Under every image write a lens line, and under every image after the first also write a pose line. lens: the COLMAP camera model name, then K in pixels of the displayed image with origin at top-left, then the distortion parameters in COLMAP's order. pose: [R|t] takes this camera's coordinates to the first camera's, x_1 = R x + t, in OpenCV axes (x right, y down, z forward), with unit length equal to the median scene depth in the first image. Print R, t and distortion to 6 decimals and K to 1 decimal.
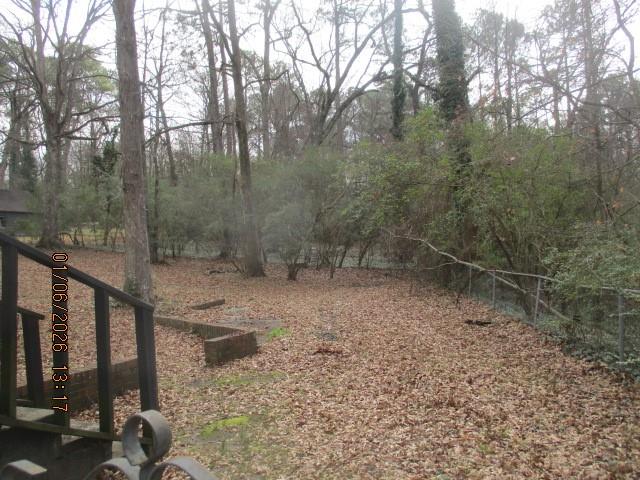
lens RADIAL K [[549.9, 0, 320.4], [0, 549.9, 239.9], [0, 0, 1]] dist [-0.019591, -0.004271]
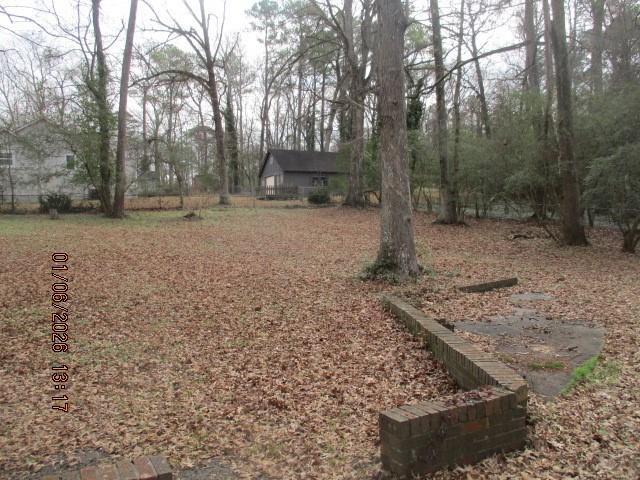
lens RADIAL K [[549.9, 0, 322.1], [0, 549.9, 236.9], [0, 0, 1]] dist [-0.019591, -0.004271]
pose [[0.844900, 0.039649, -0.533452, -0.009170], [-0.005041, 0.997795, 0.066178, 0.007154], [0.534900, -0.053225, 0.843237, 0.170224]]
